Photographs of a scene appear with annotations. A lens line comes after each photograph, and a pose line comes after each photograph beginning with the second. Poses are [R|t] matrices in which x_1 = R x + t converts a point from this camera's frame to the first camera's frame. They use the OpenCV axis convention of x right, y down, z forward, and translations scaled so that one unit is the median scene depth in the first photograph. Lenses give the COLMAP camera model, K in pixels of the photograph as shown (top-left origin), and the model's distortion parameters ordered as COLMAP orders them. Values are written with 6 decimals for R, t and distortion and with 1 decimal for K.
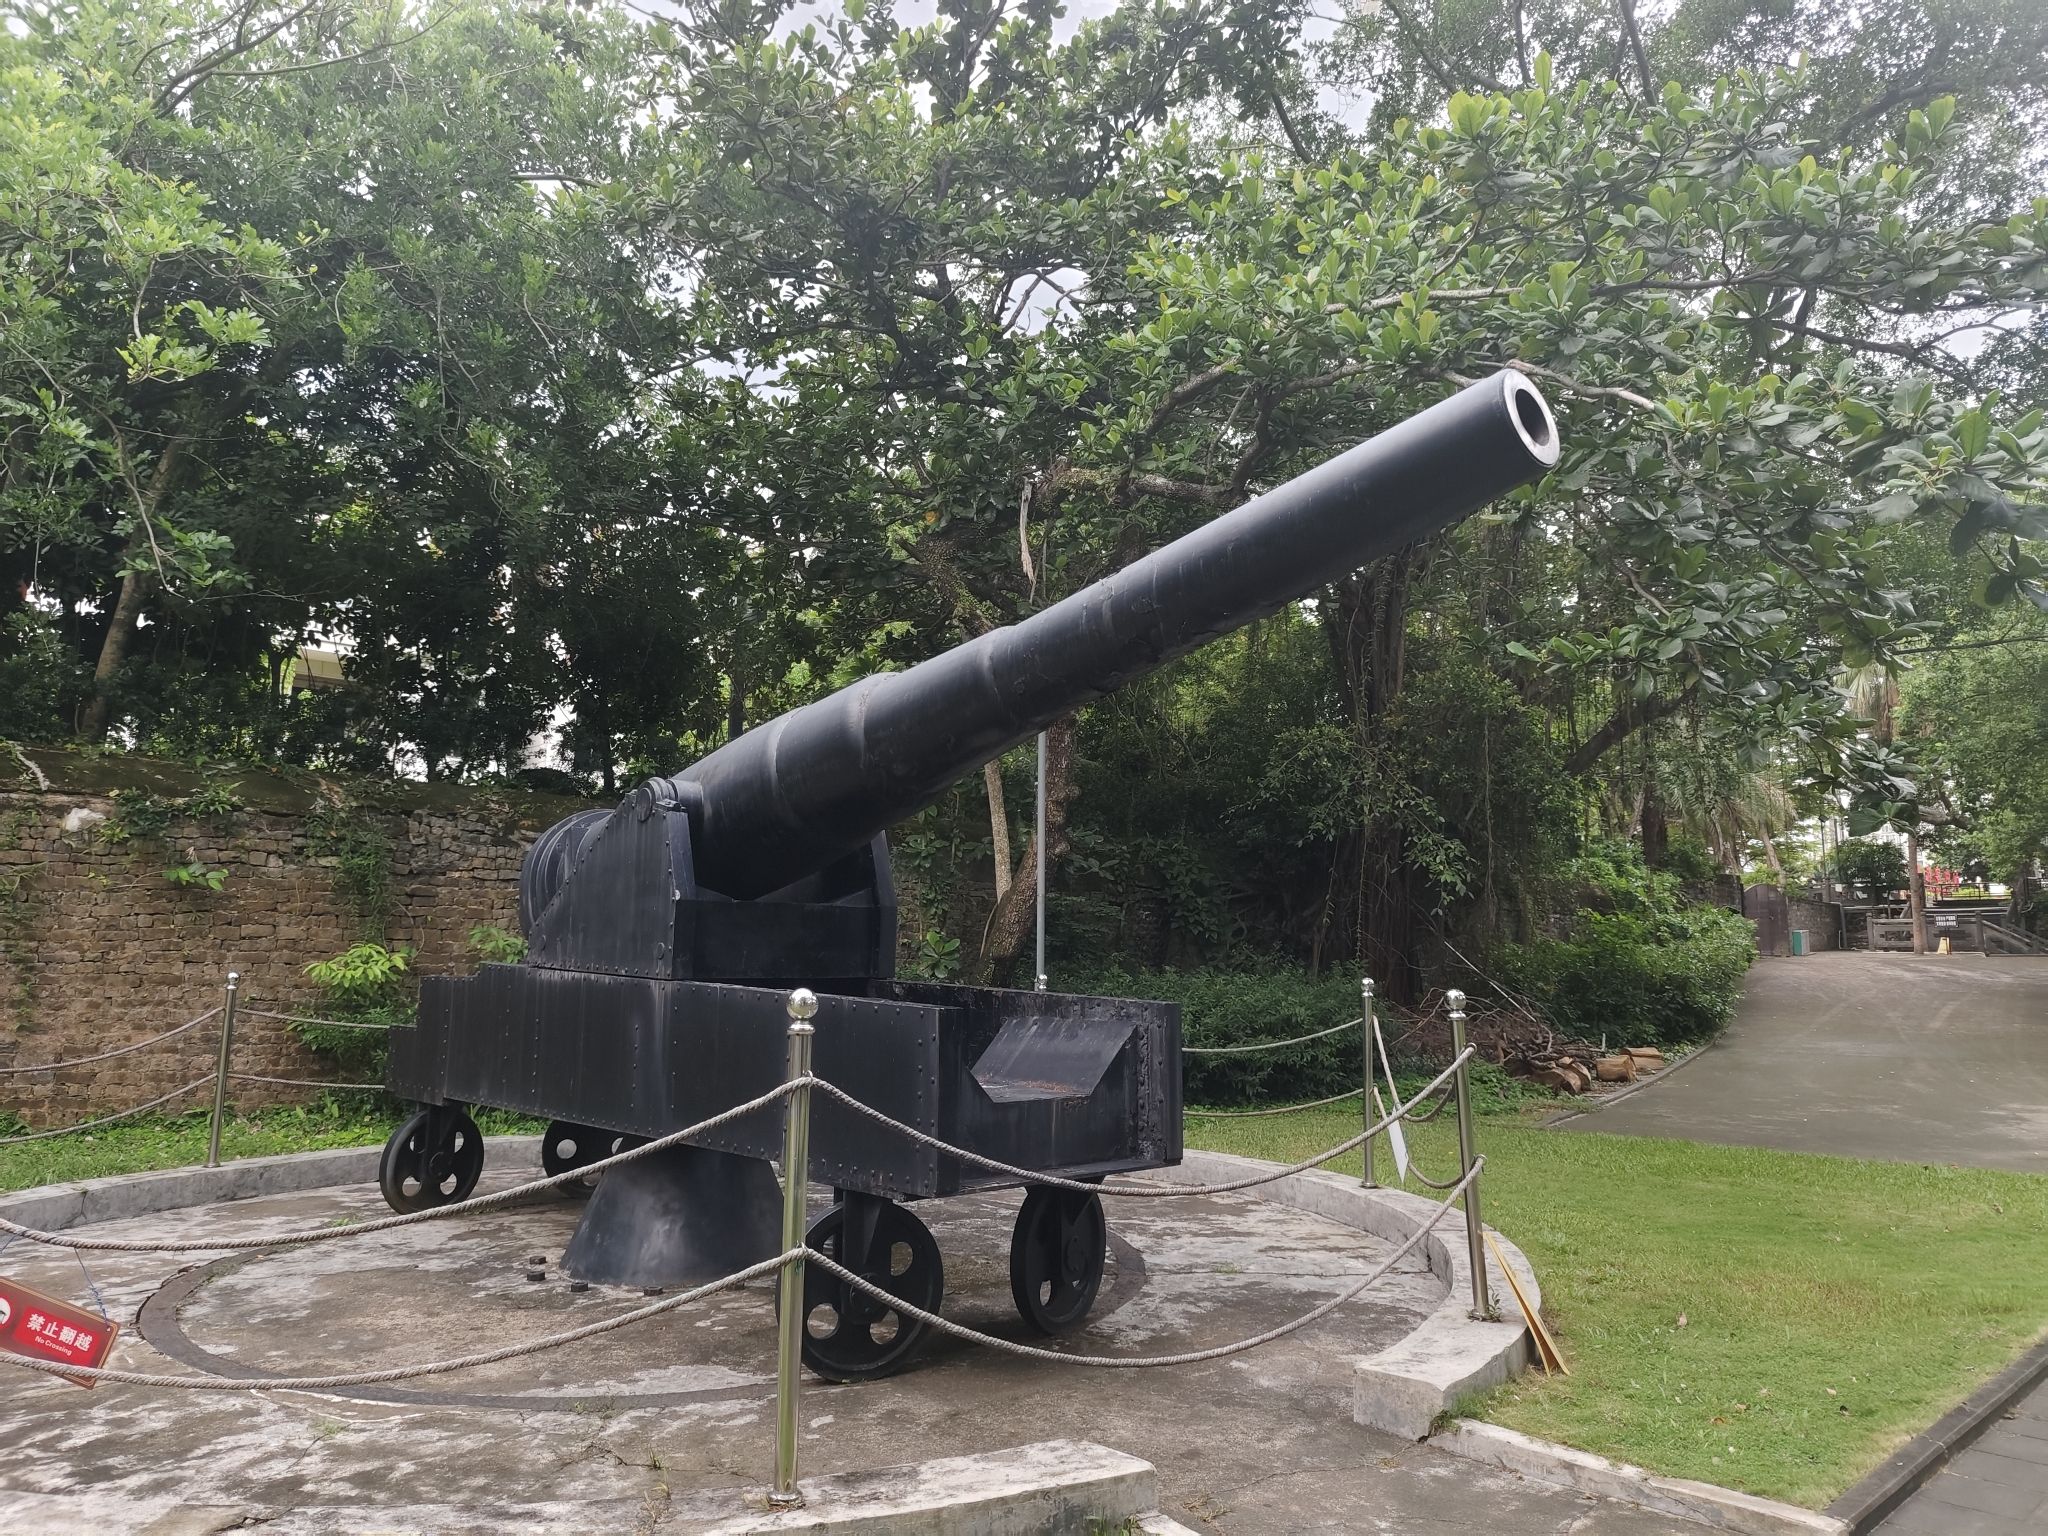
lens RADIAL K [[1346.9, 0, 1022.5], [0, 1346.9, 762.5], [0, 0, 1]] dist [0.011472, -0.001244]
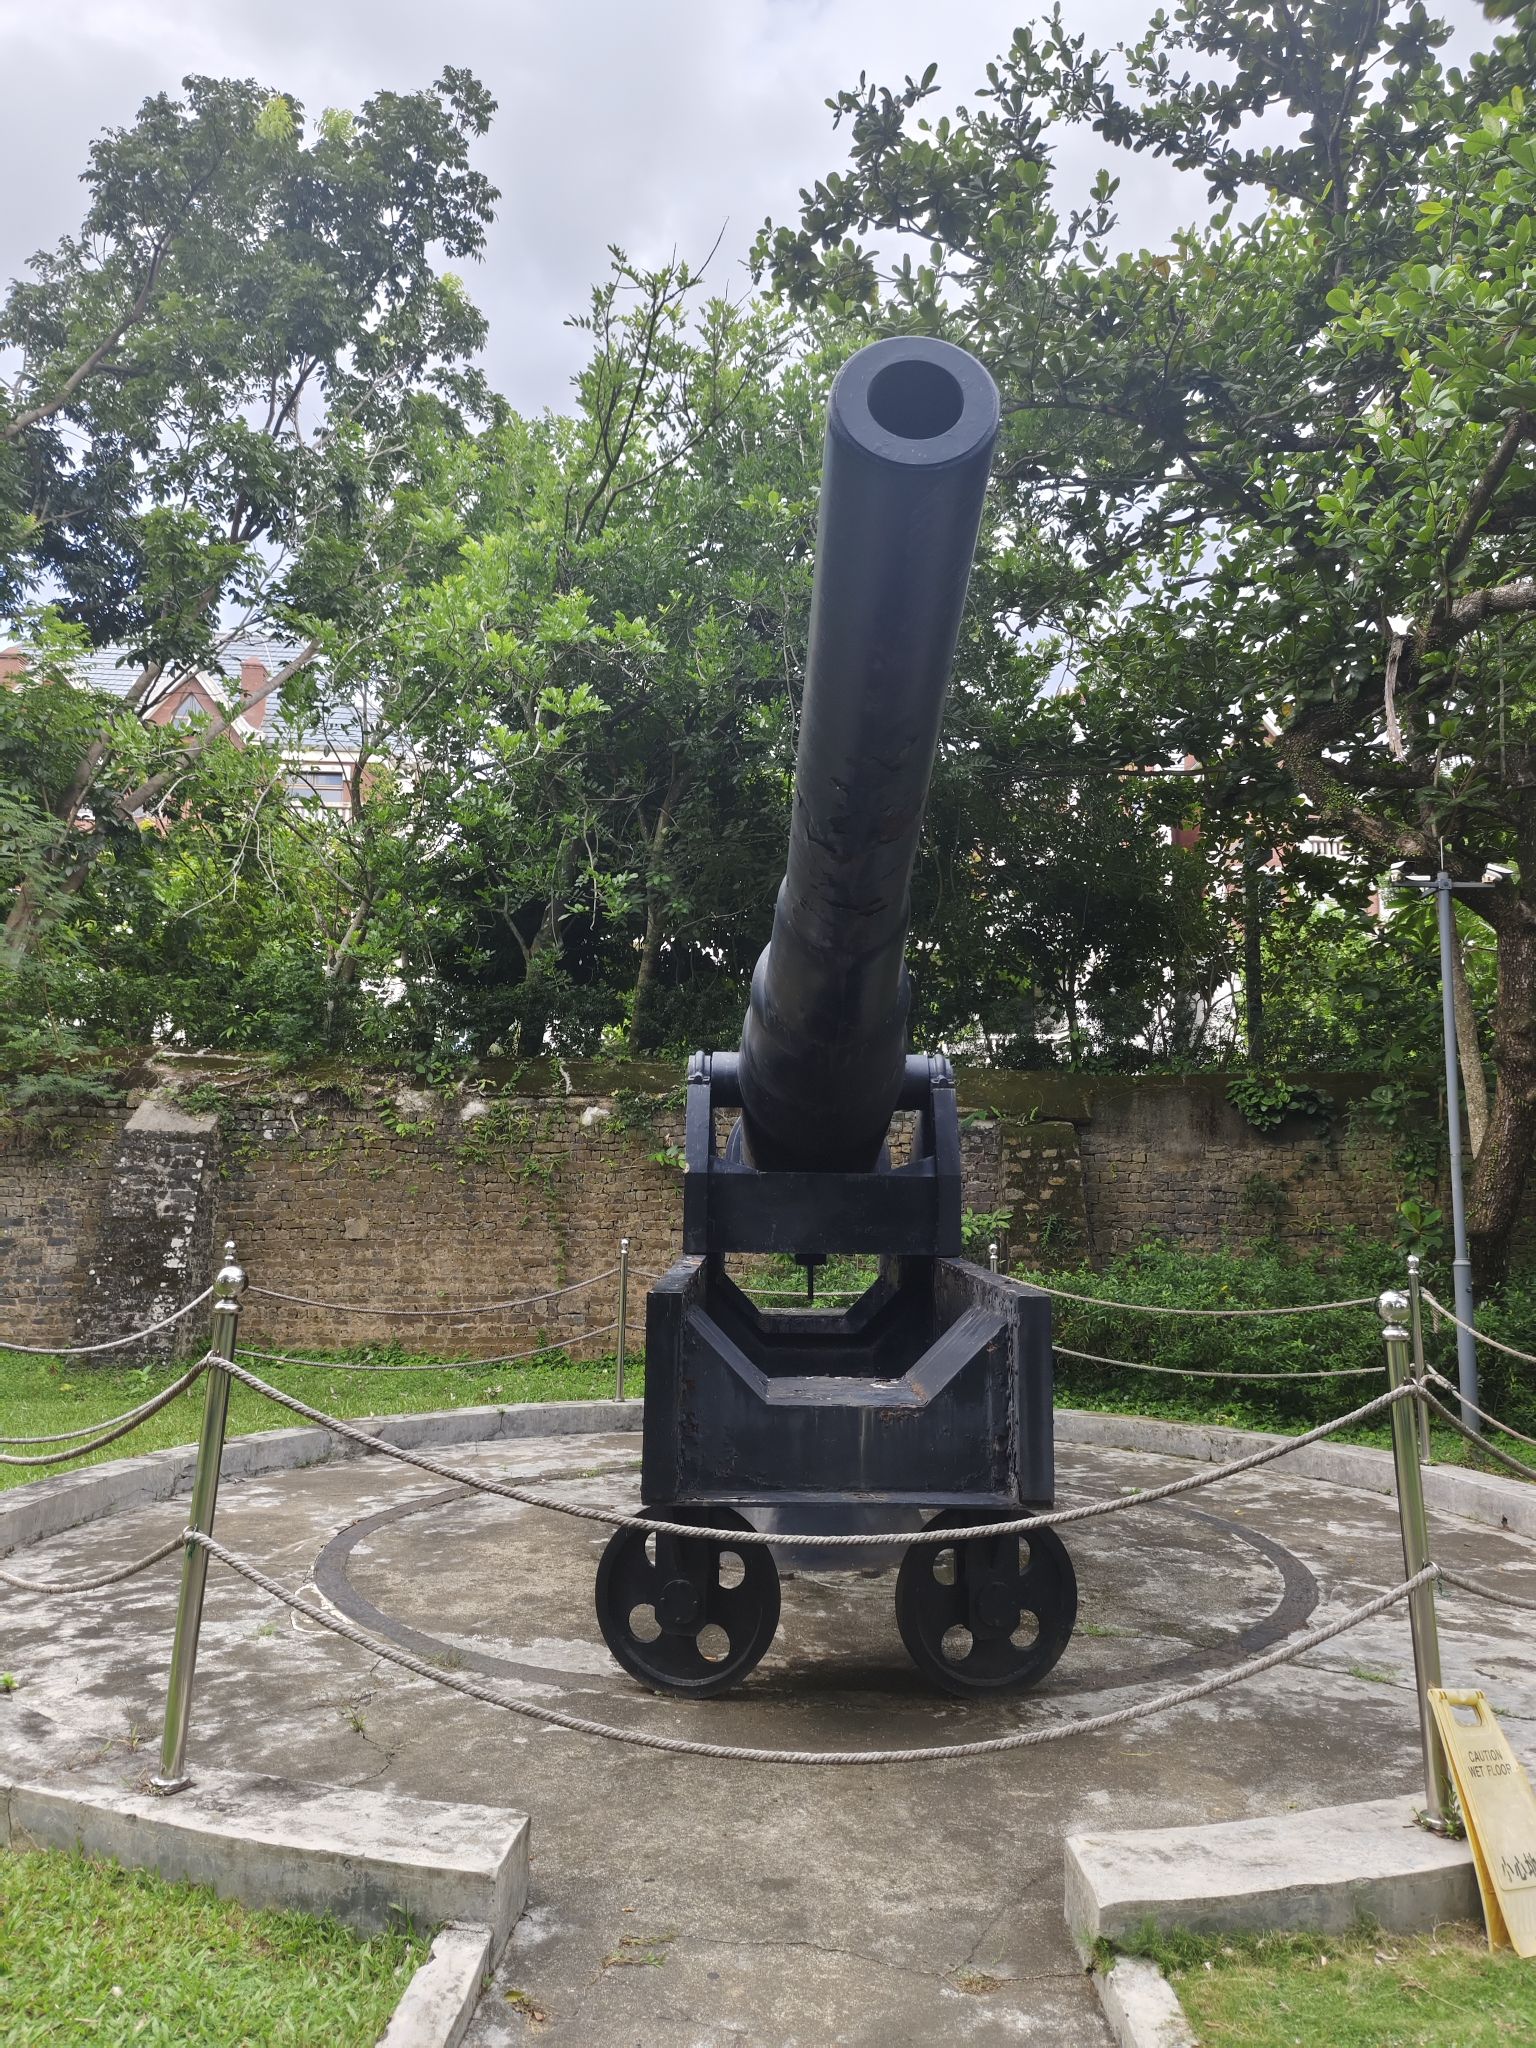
lens RADIAL K [[1346.9, 0, 768.7], [0, 1346.9, 1032.1], [0, 0, 1]] dist [0.011472, -0.001244]
pose [[0.760498, -0.087969, -0.643353, 0.239914], [0.088170, 0.995594, -0.031909, 0.019322], [0.643326, -0.032458, 0.764904, 0.154451]]
